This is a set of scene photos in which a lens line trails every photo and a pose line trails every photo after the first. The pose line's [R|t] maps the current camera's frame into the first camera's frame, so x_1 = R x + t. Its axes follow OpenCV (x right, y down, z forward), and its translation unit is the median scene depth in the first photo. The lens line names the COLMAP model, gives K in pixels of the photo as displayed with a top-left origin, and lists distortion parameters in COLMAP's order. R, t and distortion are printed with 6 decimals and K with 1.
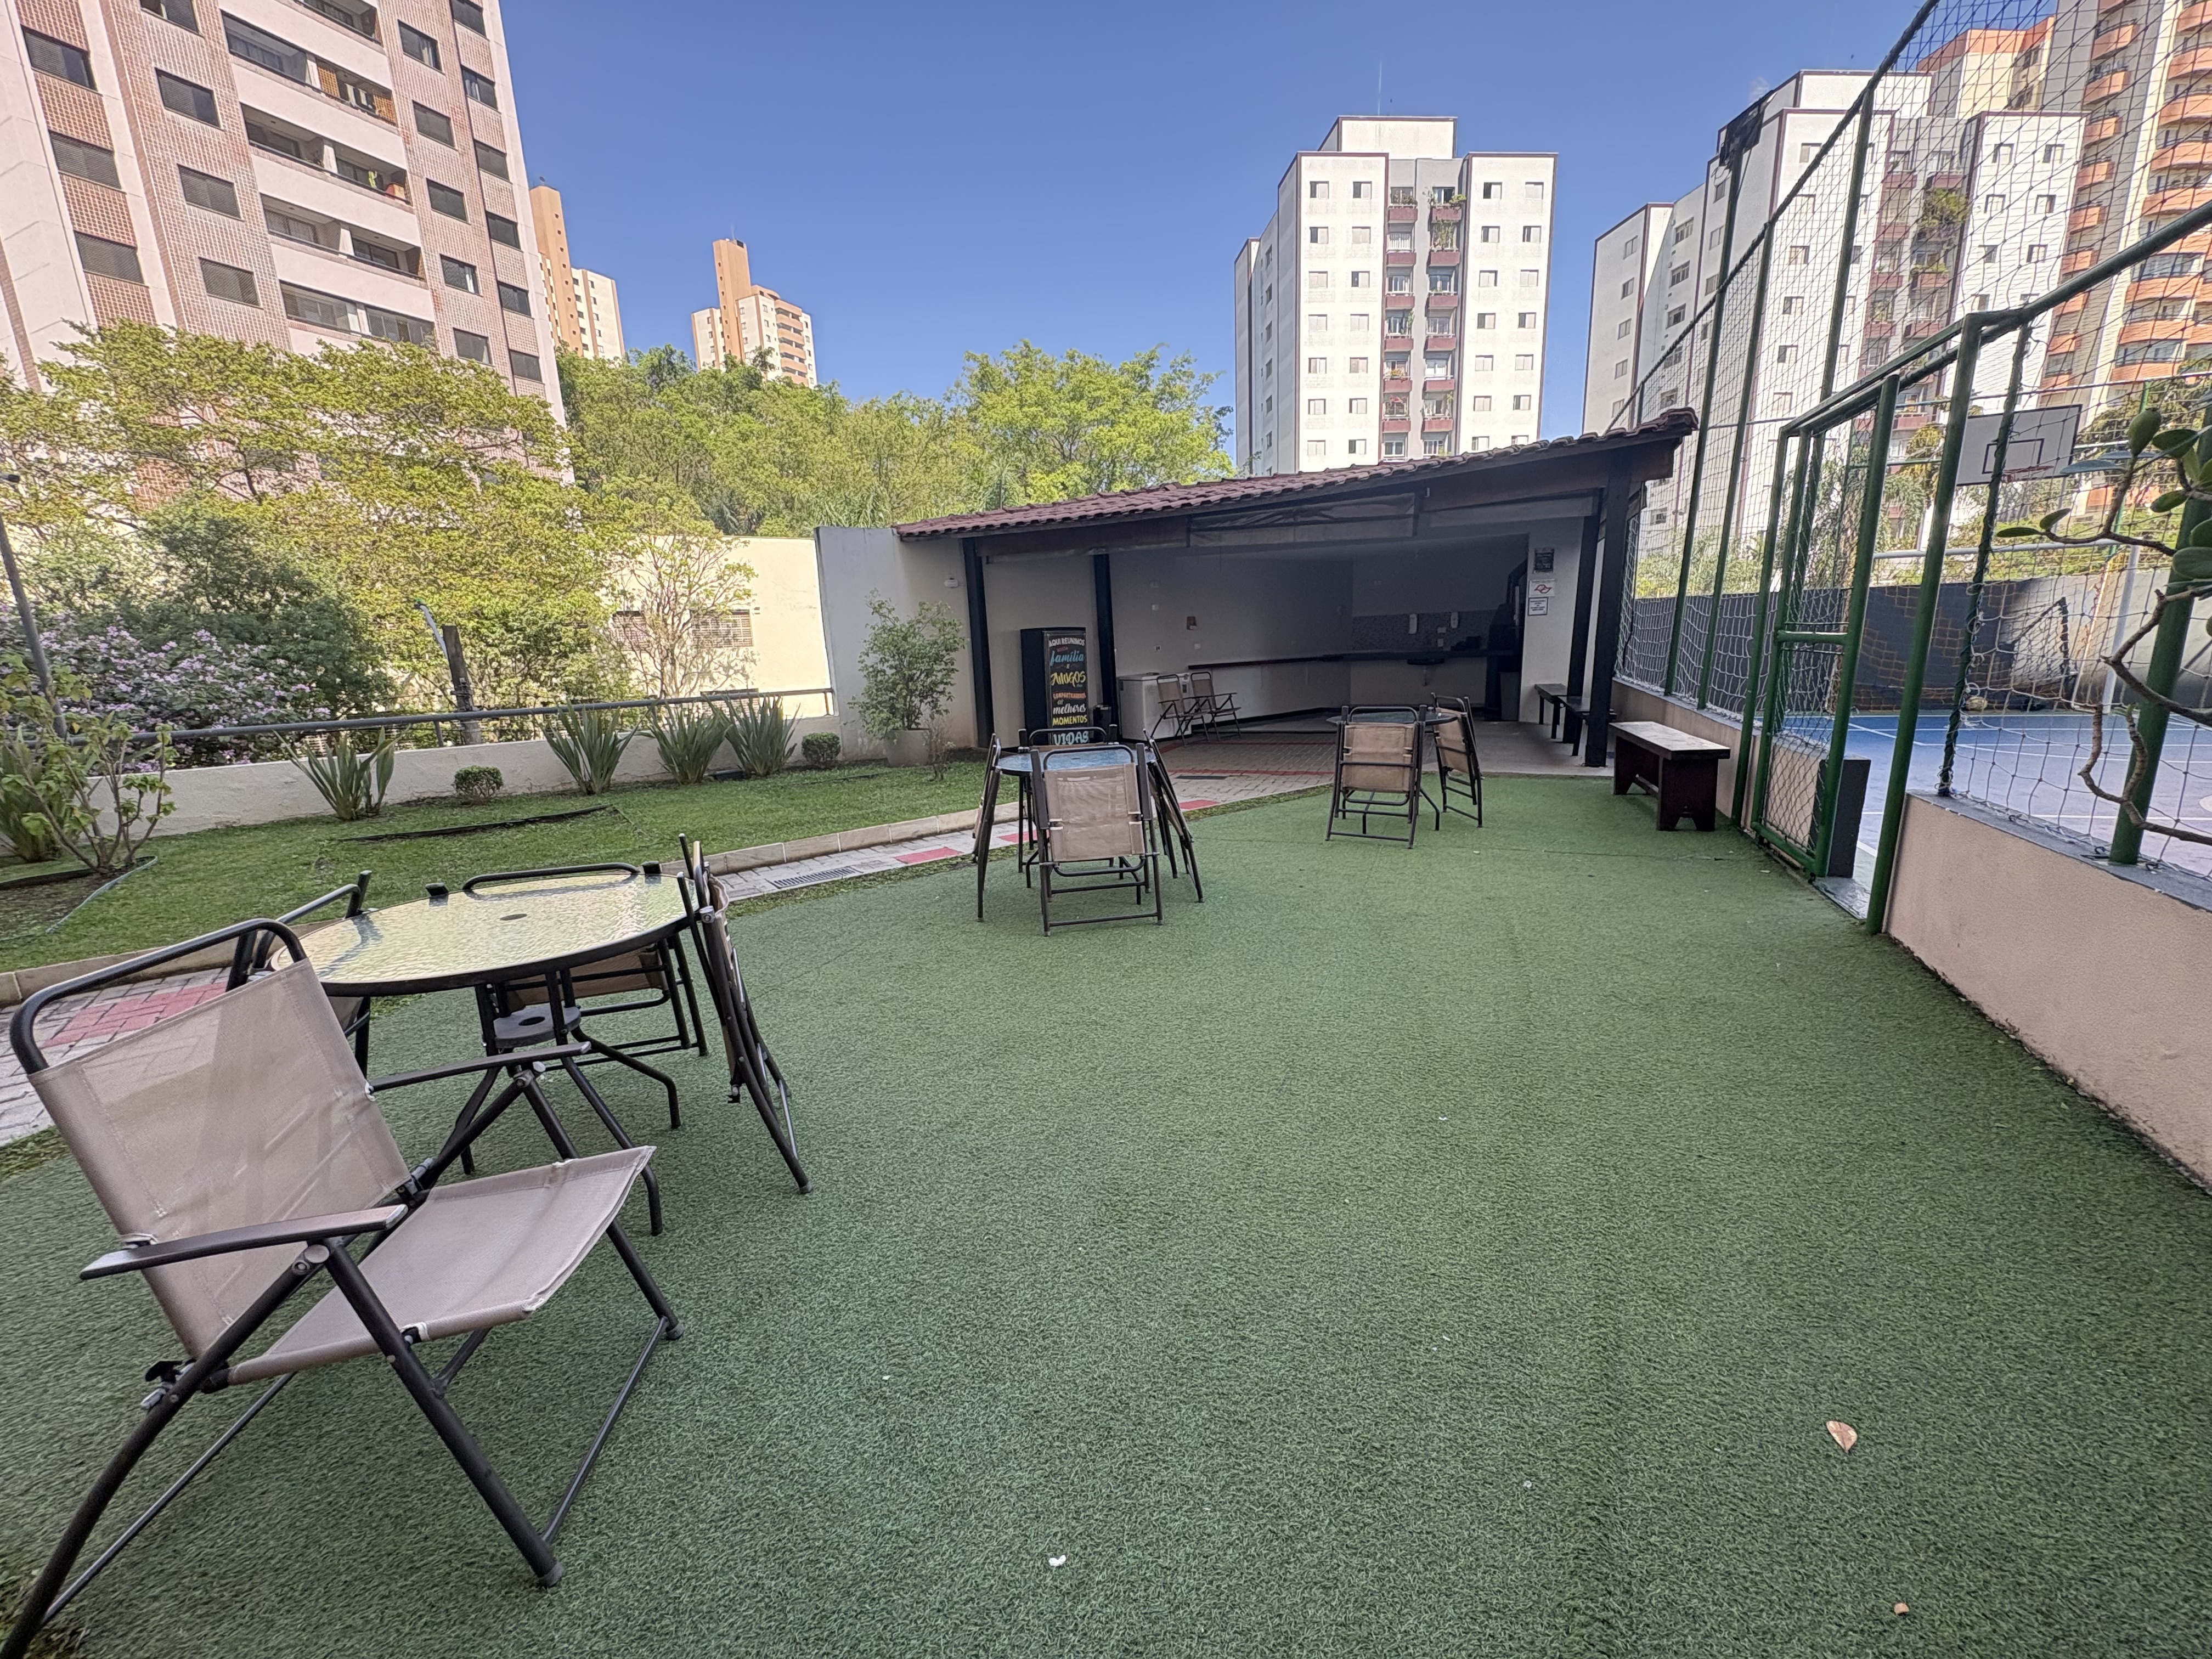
lens RADIAL K [[877.1, 0, 1103.6], [0, 877.1, 832.1], [0, 0, 1]] dist [0.002776, 0.000246]
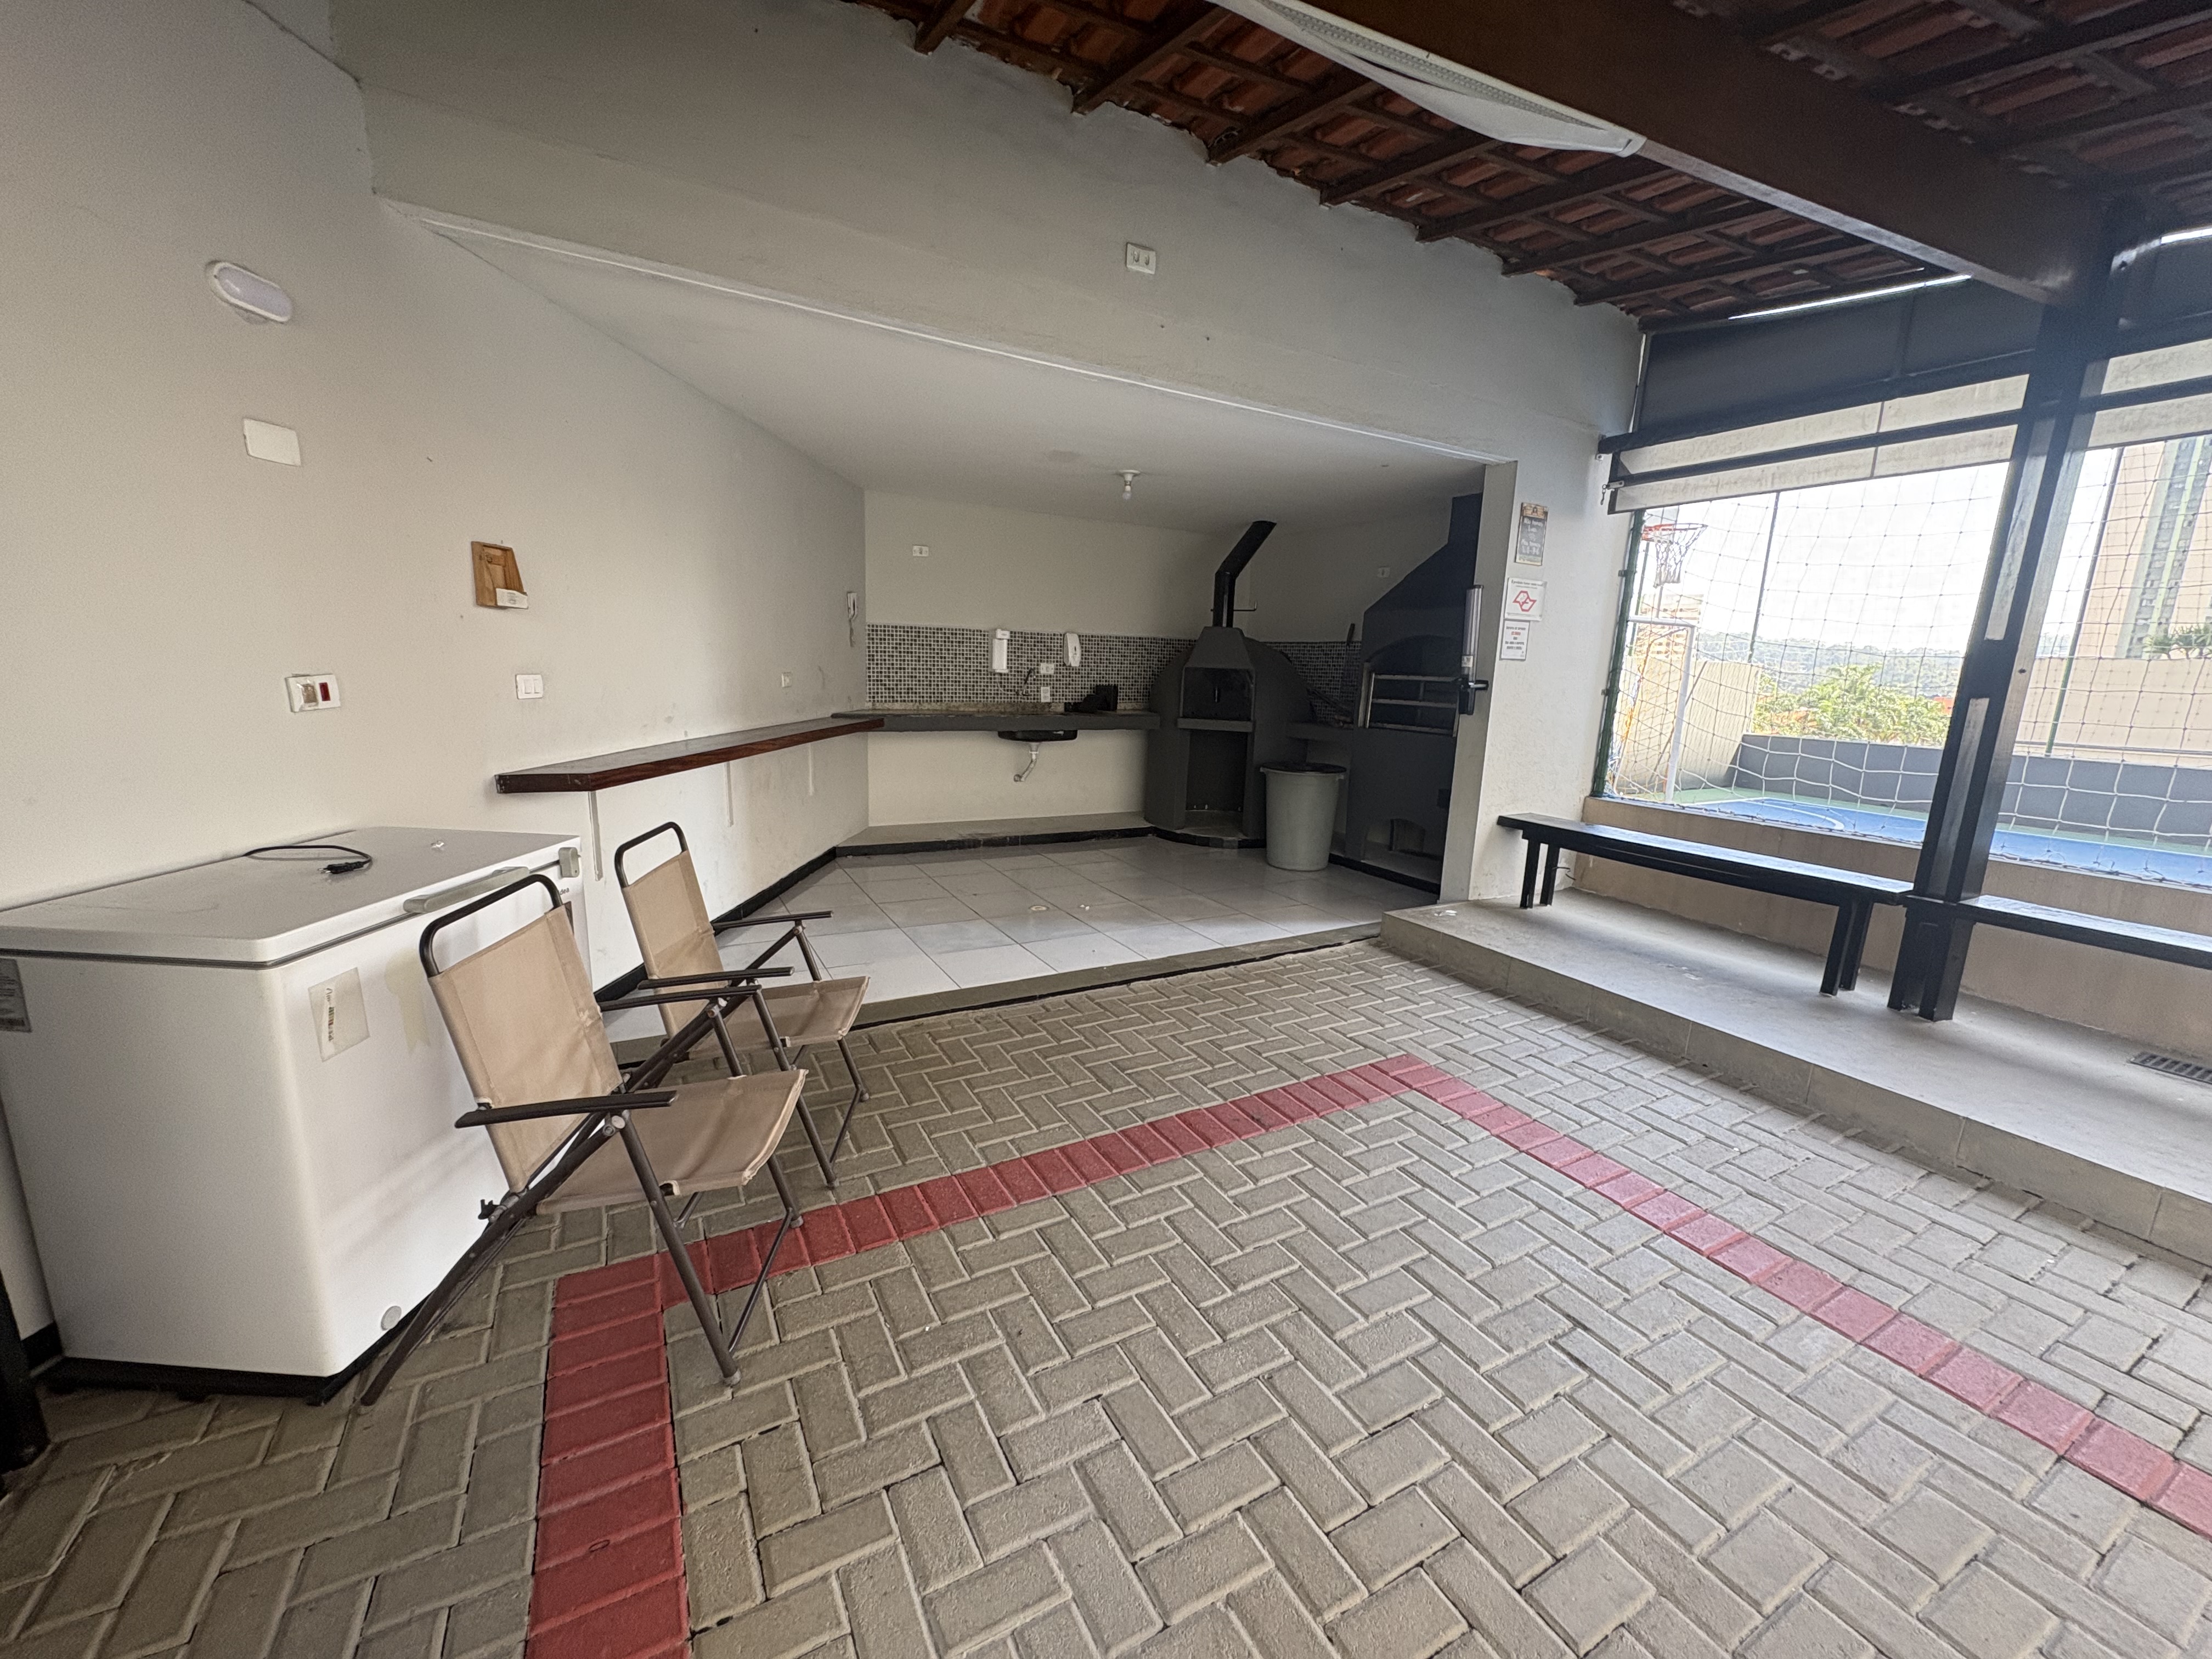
lens RADIAL K [[877.1, 0, 1107.8], [0, 877.1, 831.4], [0, 0, 1]] dist [0.002776, 0.000246]
pose [[0.622174, -0.088862, 0.777819, 0.018823], [0.109576, 0.993642, 0.025869, -0.150211], [-0.775173, 0.069136, 0.627955, 0.679812]]
